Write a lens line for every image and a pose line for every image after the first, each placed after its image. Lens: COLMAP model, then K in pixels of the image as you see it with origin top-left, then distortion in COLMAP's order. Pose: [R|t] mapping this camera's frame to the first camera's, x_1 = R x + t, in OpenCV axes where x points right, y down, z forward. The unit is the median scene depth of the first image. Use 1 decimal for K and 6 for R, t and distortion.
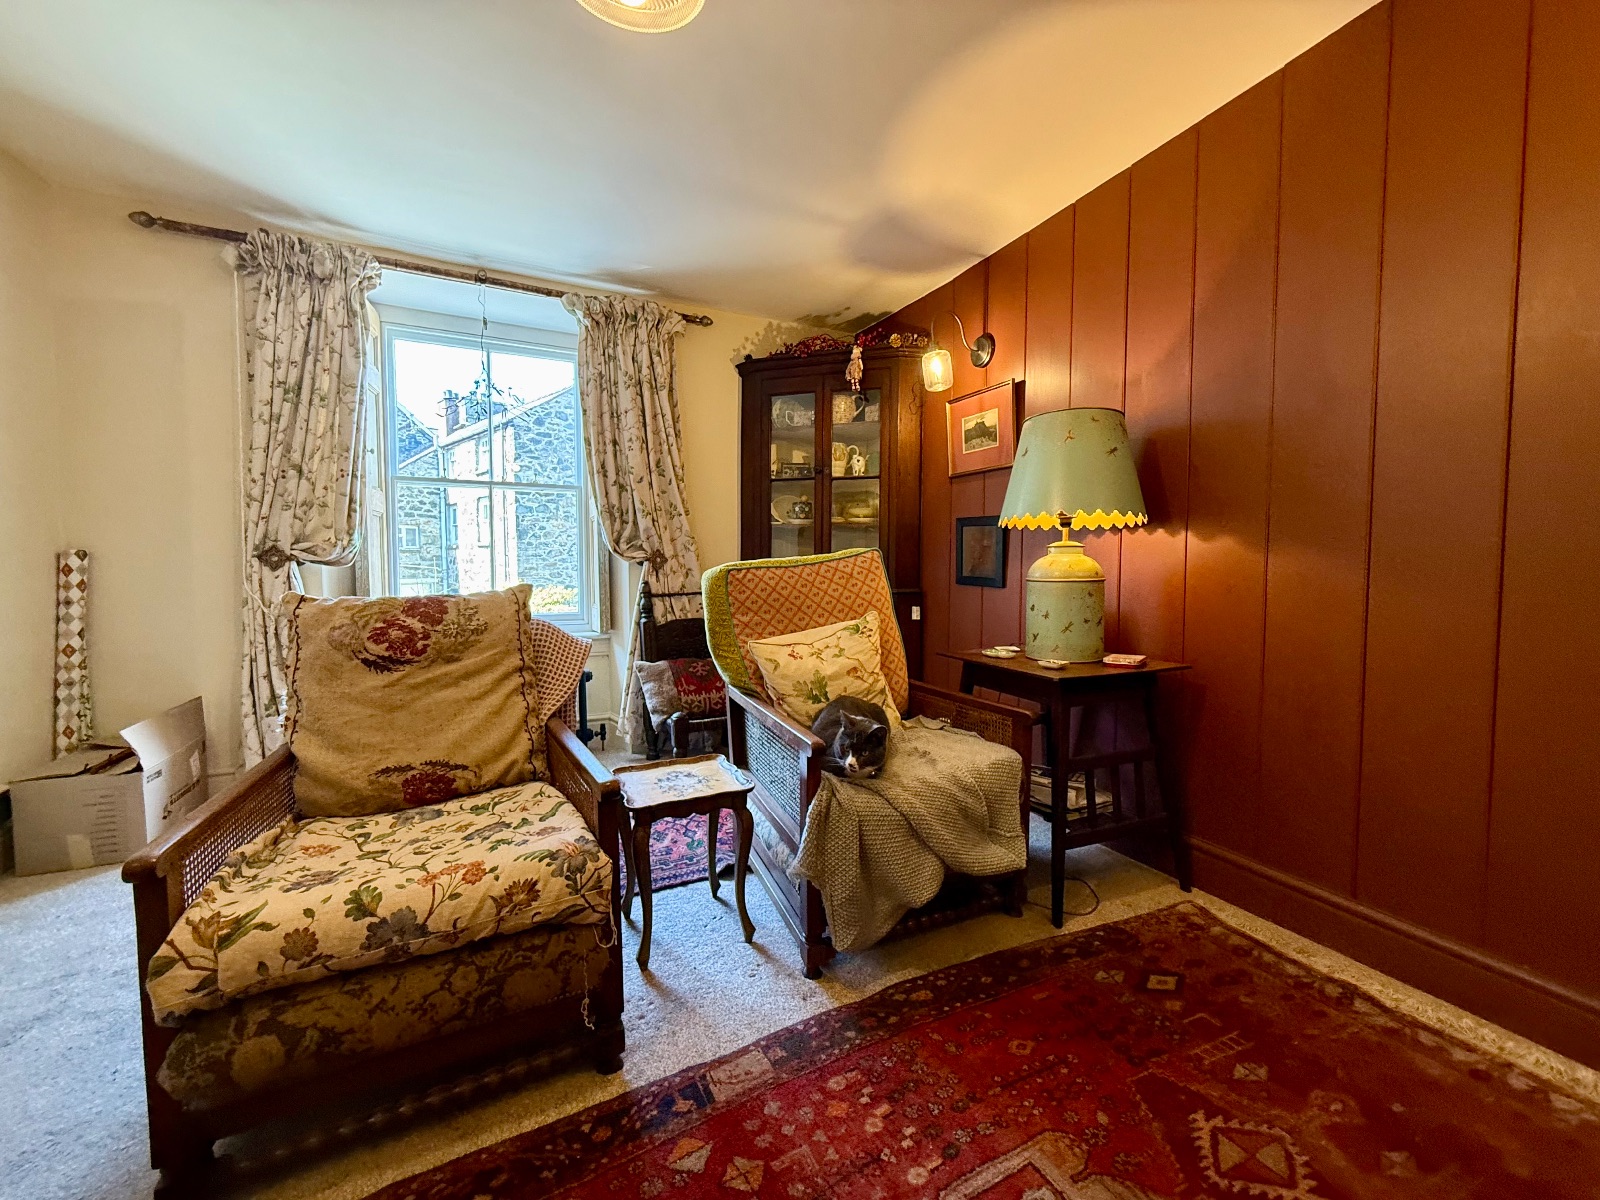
lens RADIAL K [[634.7, 0, 802.9], [0, 634.7, 592.2], [0, 0, 1]] dist [-0.001464, 0.000707]
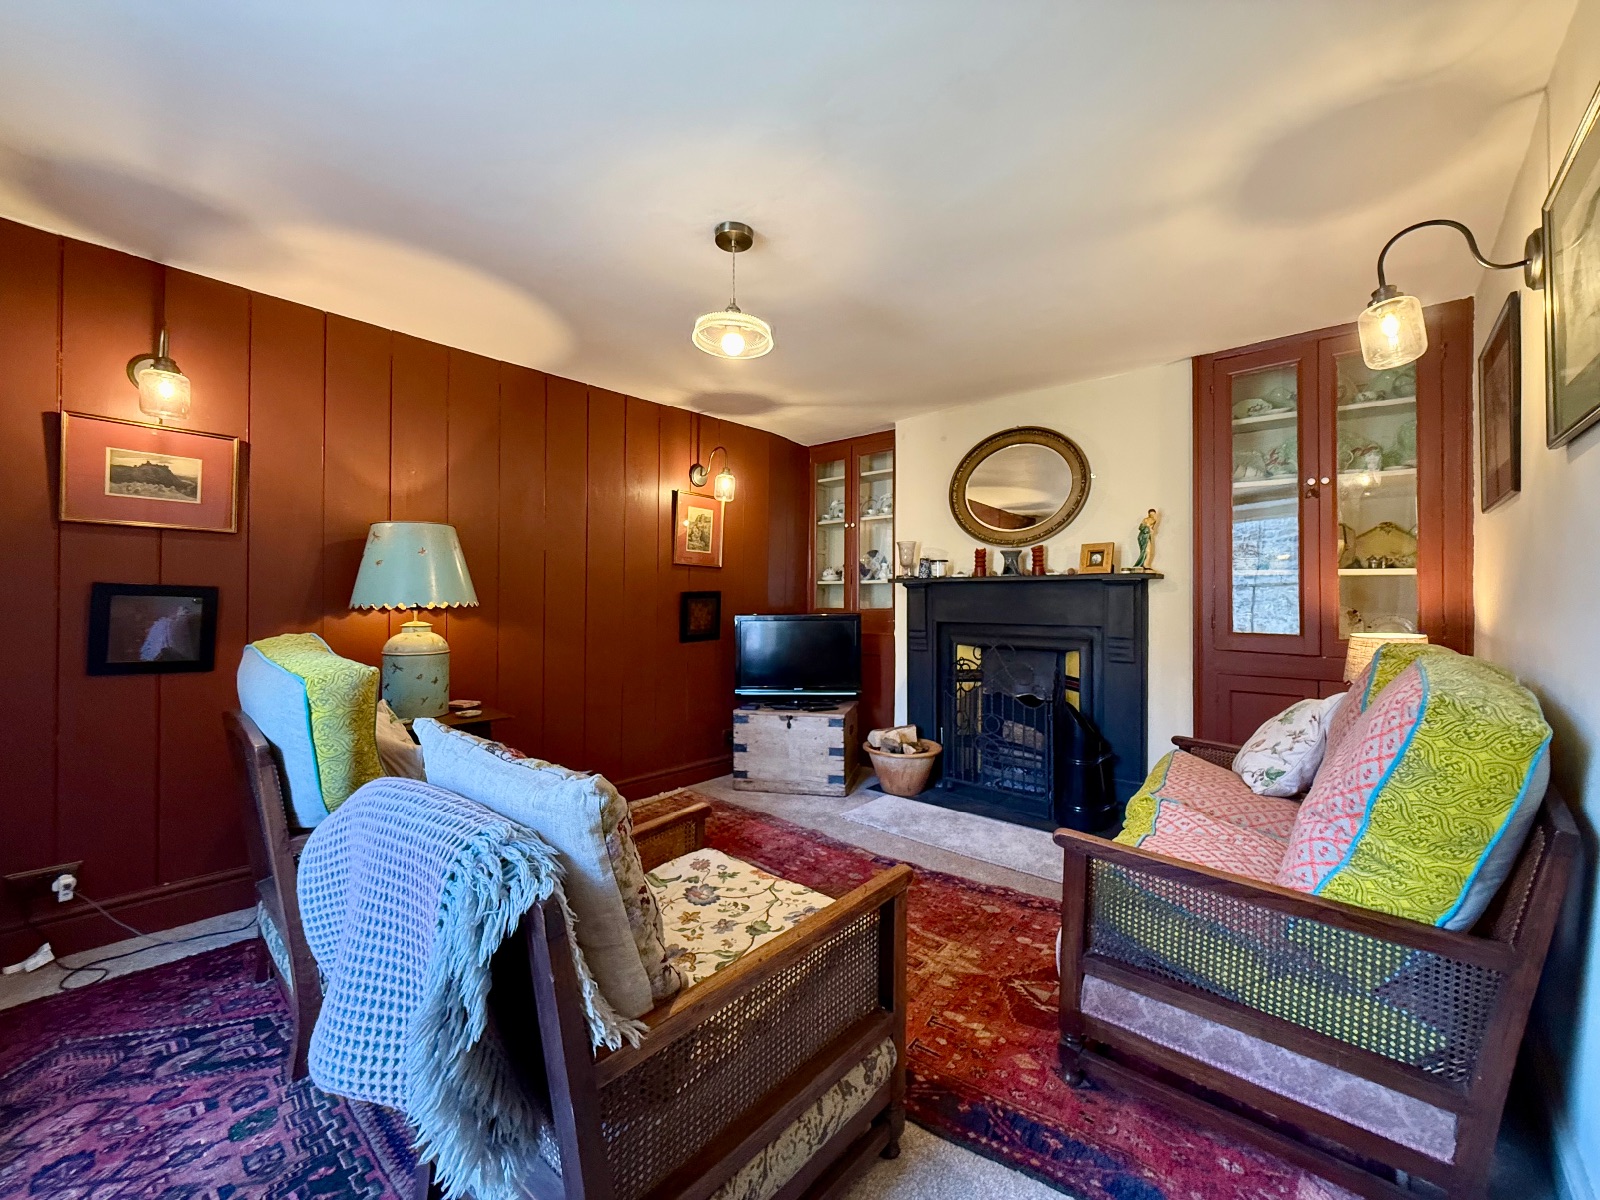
lens RADIAL K [[634.7, 0, 802.0], [0, 634.7, 599.5], [0, 0, 1]] dist [-0.001464, 0.000707]
pose [[-0.401118, 0.008241, 0.915989, -0.835589], [0.037474, 0.999270, 0.007420, -0.084973], [-0.915260, 0.037302, -0.401134, 0.649768]]
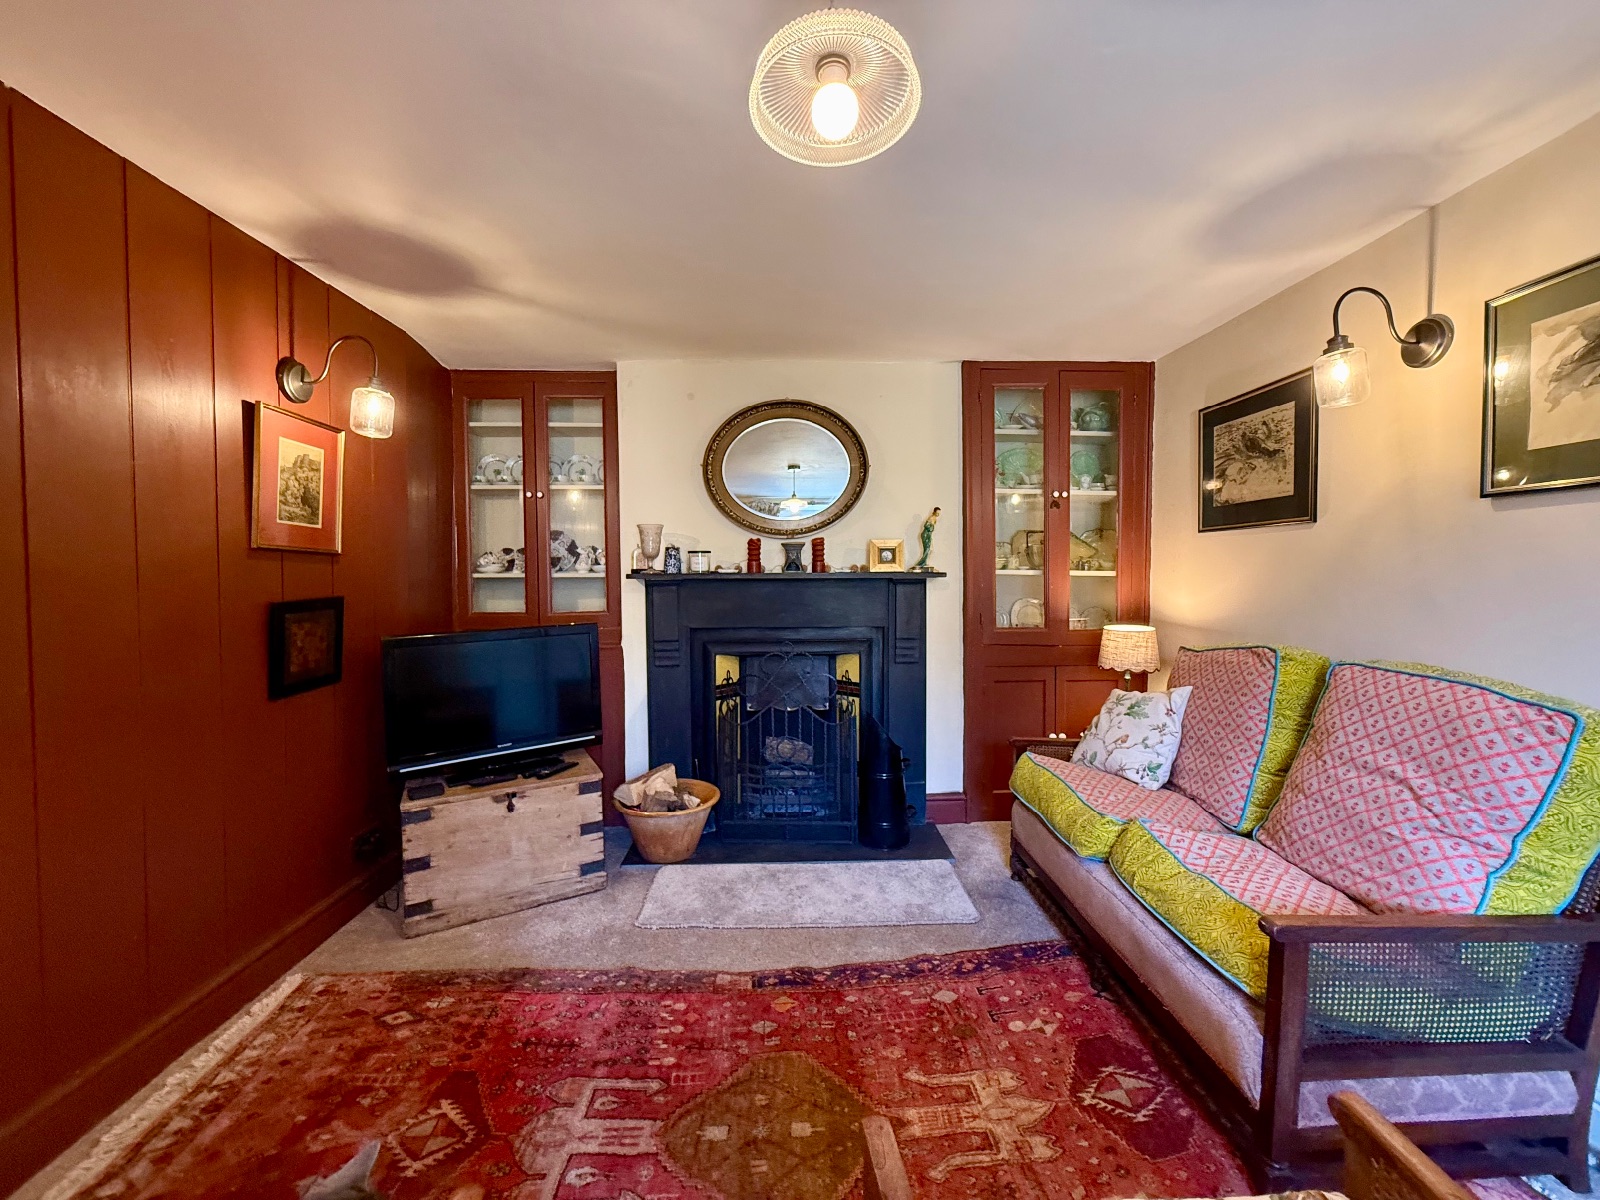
lens RADIAL K [[634.7, 0, 802.2], [0, 634.7, 595.7], [0, 0, 1]] dist [-0.001464, 0.000707]
pose [[-0.917733, 0.001167, 0.397197, -0.483355], [0.029916, 0.997358, 0.066191, -0.119568], [-0.396070, 0.072628, -0.915343, 0.715842]]
